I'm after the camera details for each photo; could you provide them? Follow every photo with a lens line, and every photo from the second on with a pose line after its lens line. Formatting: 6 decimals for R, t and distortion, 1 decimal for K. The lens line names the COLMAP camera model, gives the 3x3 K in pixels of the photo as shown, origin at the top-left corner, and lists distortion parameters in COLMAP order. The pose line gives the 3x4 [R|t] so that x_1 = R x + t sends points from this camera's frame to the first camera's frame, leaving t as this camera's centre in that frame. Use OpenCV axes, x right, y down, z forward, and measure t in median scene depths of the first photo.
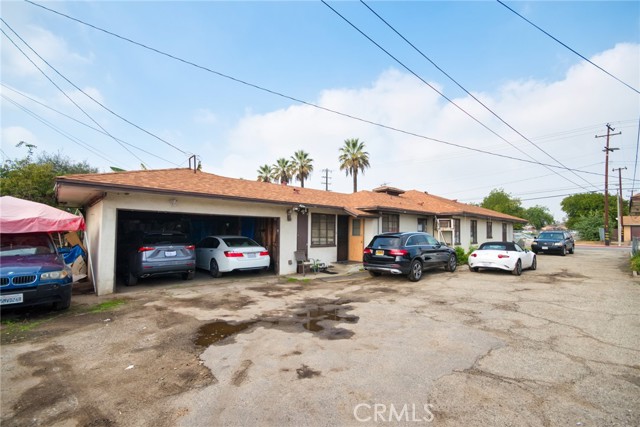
lens RADIAL K [[282.6, 0, 302.8], [0, 282.6, 222.5], [0, 0, 1]] dist [-0.028045, -0.000011]
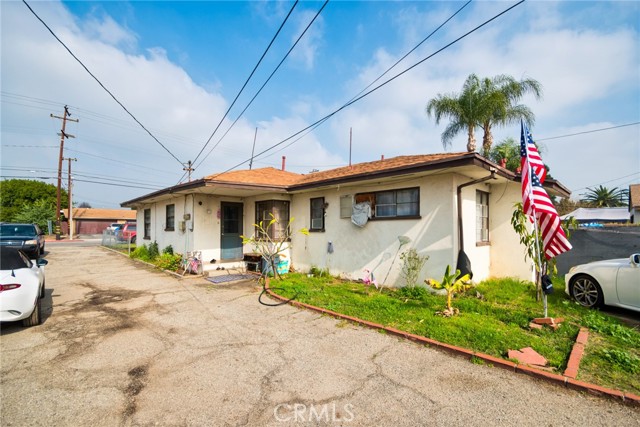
lens RADIAL K [[280.8, 0, 319.9], [0, 280.8, 223.8], [0, 0, 1]] dist [0.015779, -0.017419]
pose [[-0.091373, 0.005354, 0.995802, 0.109506], [-0.034730, 0.999360, -0.008560, 0.008654], [-0.995211, -0.035366, -0.091129, 0.217742]]
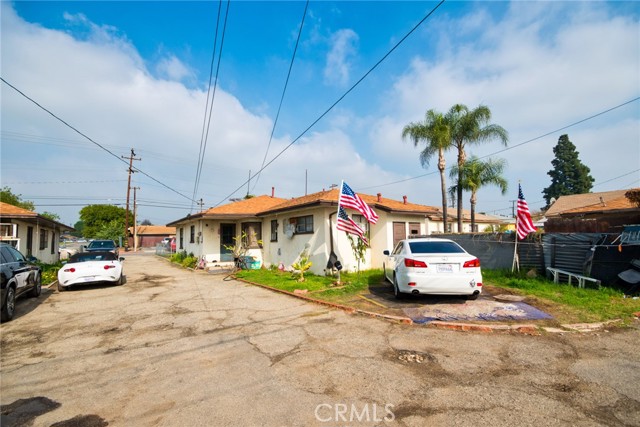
lens RADIAL K [[288.7, 0, 320.8], [0, 288.7, 219.2], [0, 0, 1]] dist [-0.000404, -0.000165]
pose [[0.063158, 0.054876, 0.996494, -0.069440], [-0.012973, 0.998448, -0.054162, 0.002369], [-0.997919, -0.009506, 0.063772, 0.086046]]
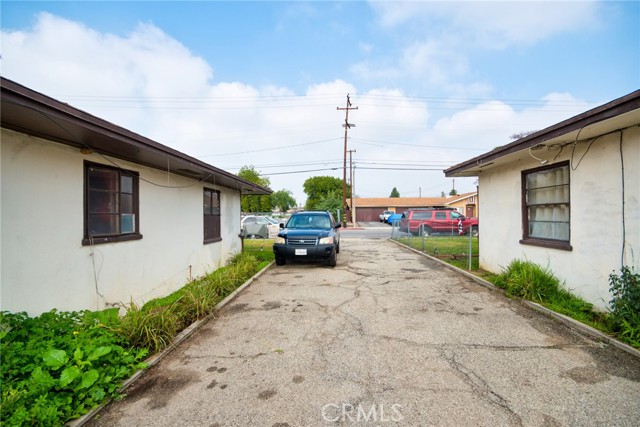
lens RADIAL K [[267.3, 0, 320.0], [0, 267.3, 213.5], [0, 0, 1]] dist [0.000058, 0.000030]
pose [[0.668579, -0.008907, 0.743588, 0.371533], [-0.009421, 0.999747, 0.020446, 0.017154], [-0.743581, -0.020676, 0.668326, 0.441966]]
